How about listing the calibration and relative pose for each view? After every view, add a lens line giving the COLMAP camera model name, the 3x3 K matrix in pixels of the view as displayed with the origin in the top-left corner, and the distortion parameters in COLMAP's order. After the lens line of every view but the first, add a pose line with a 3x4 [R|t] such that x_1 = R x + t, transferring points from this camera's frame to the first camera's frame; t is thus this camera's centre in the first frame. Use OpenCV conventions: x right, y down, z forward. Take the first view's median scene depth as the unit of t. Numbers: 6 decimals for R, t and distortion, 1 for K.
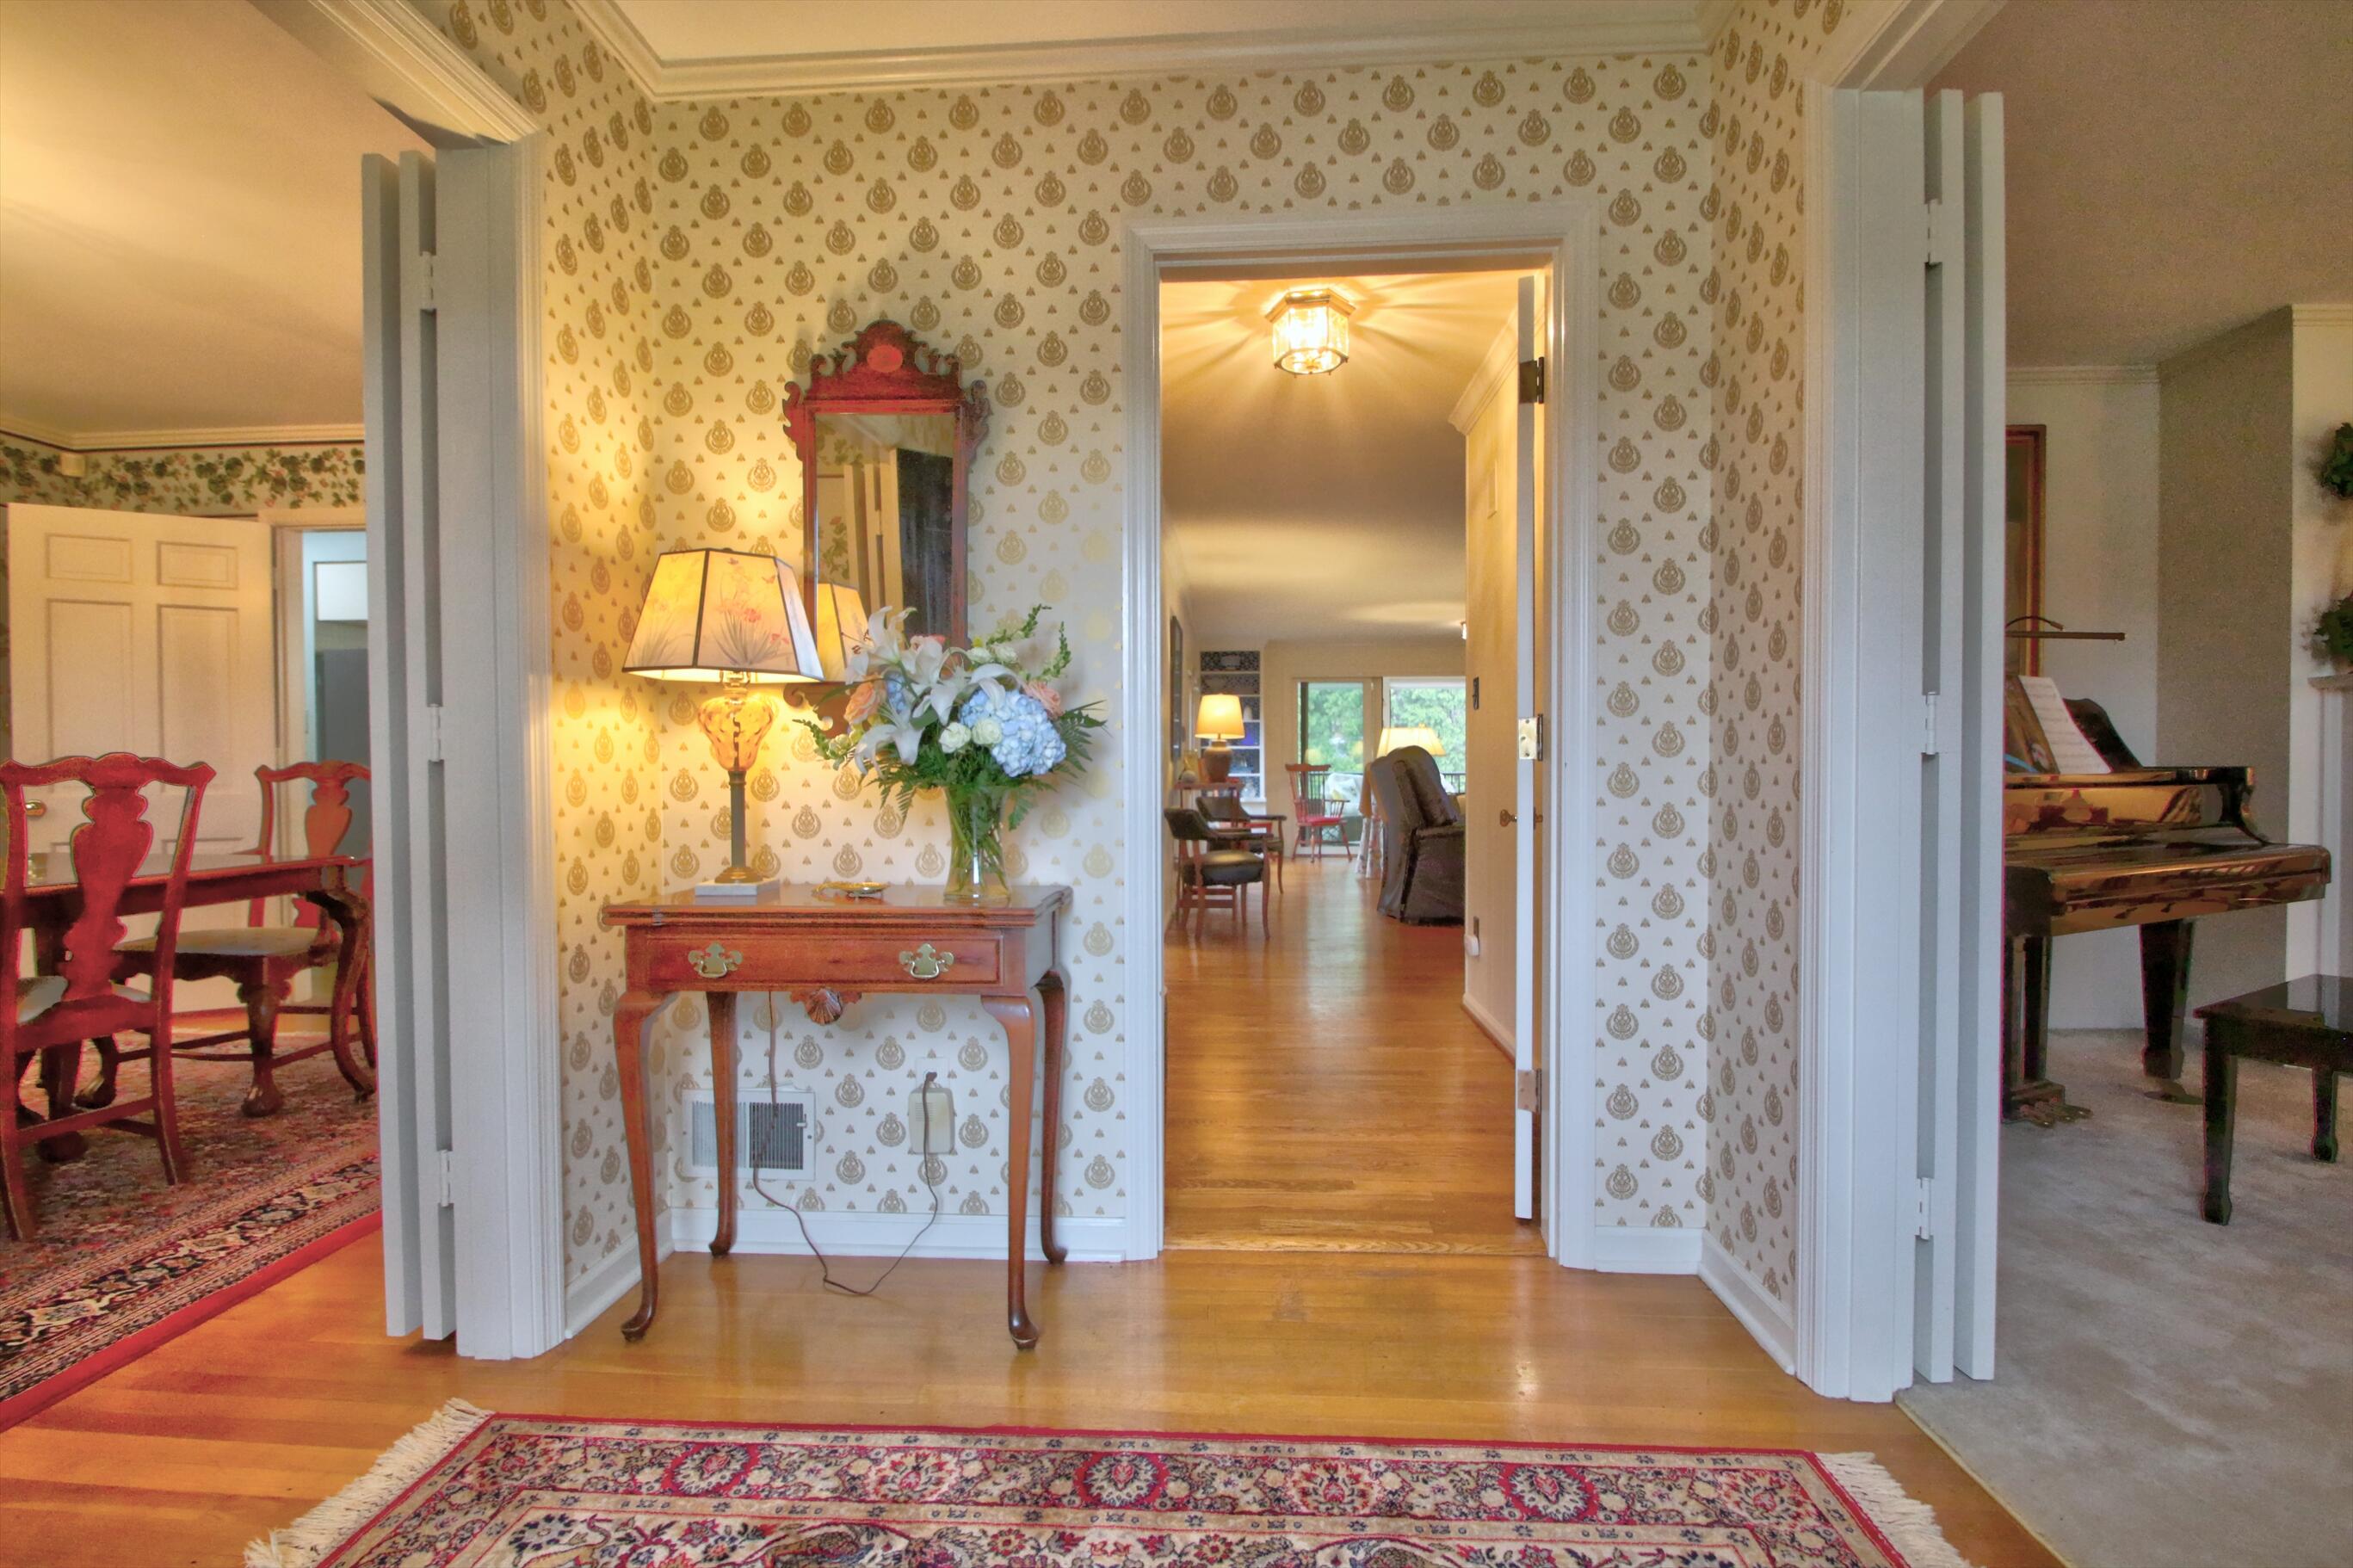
lens RADIAL K [[1083.3, 0, 1172.8], [0, 1083.3, 787.7], [0, 0, 1]] dist [0.013189, -0.017367]
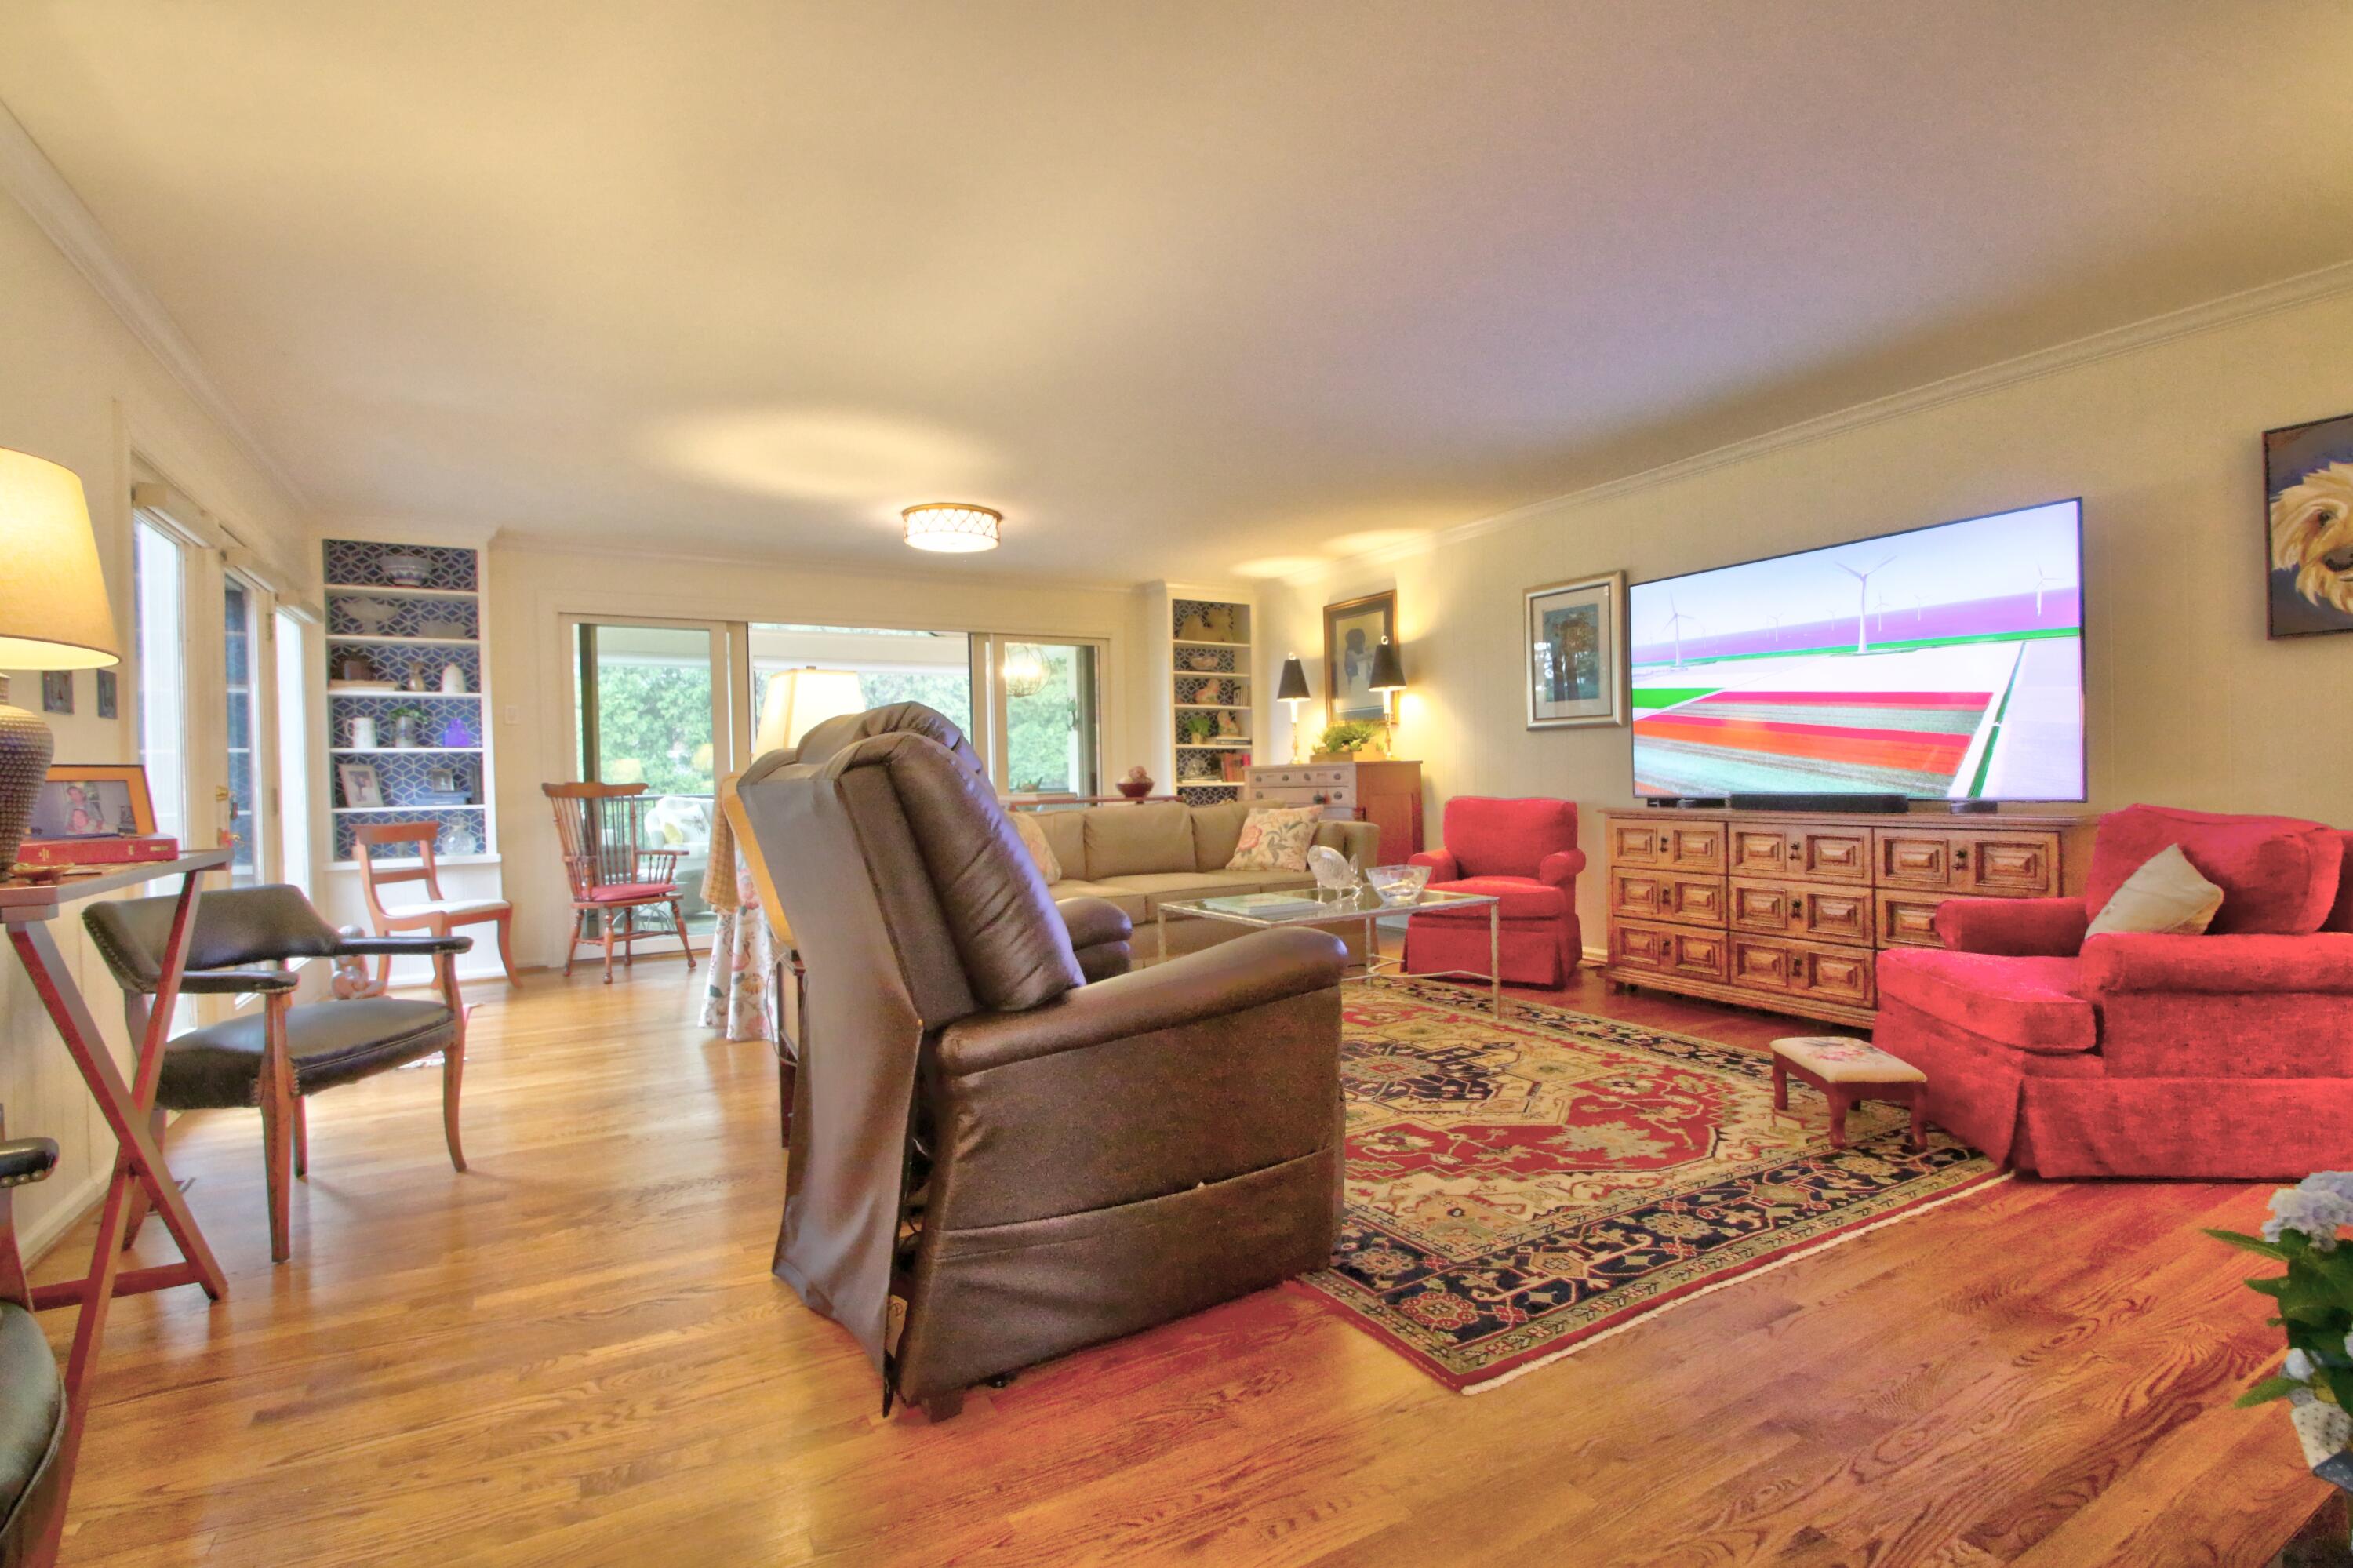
lens RADIAL K [[1083.4, 0, 1172.8], [0, 1083.4, 787.7], [0, 0, 1]] dist [0.013189, -0.017367]
pose [[0.840776, -0.019117, 0.541045, 0.075911], [0.027319, 0.999601, -0.007135, -0.008380], [-0.540693, 0.020780, 0.840963, 0.424139]]
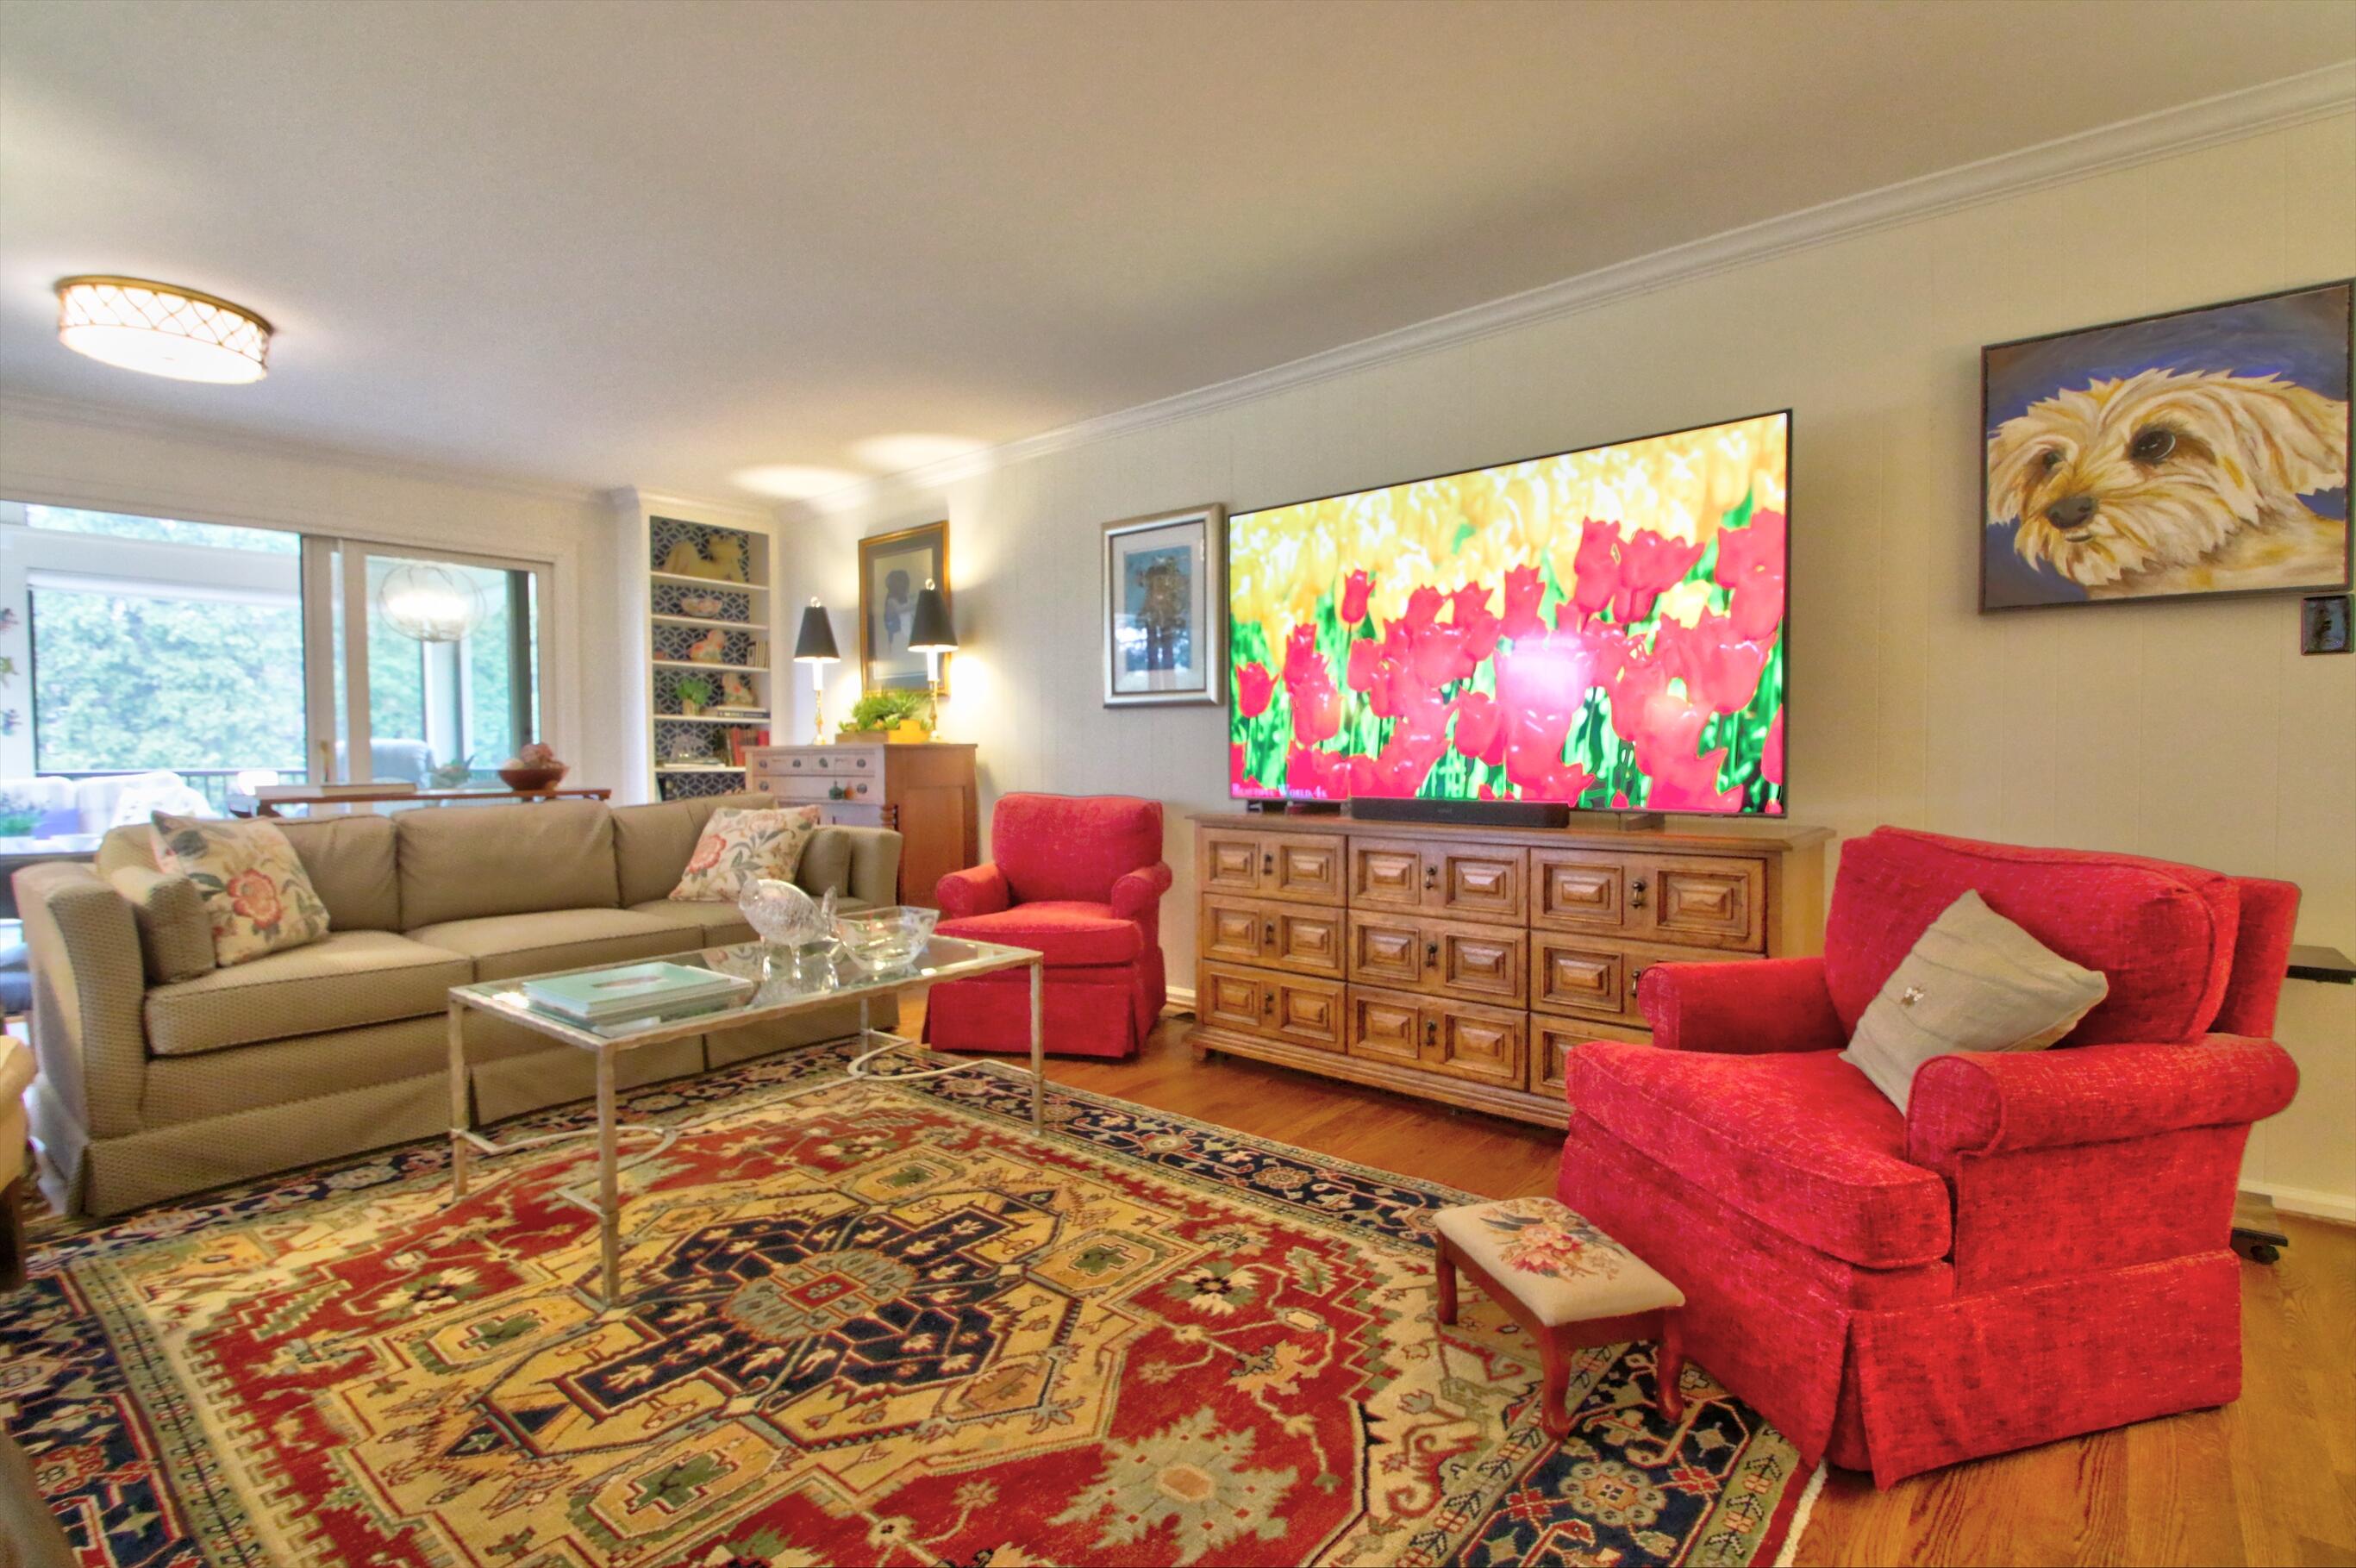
lens RADIAL K [[1080.5, 0, 1178.0], [0, 1080.5, 784.0], [0, 0, 1]] dist [0.012643, -0.017191]
pose [[0.599341, -0.020577, 0.800230, 0.185099], [0.015476, 0.999781, 0.014118, -0.011516], [-0.800345, 0.003923, 0.599528, 0.499663]]
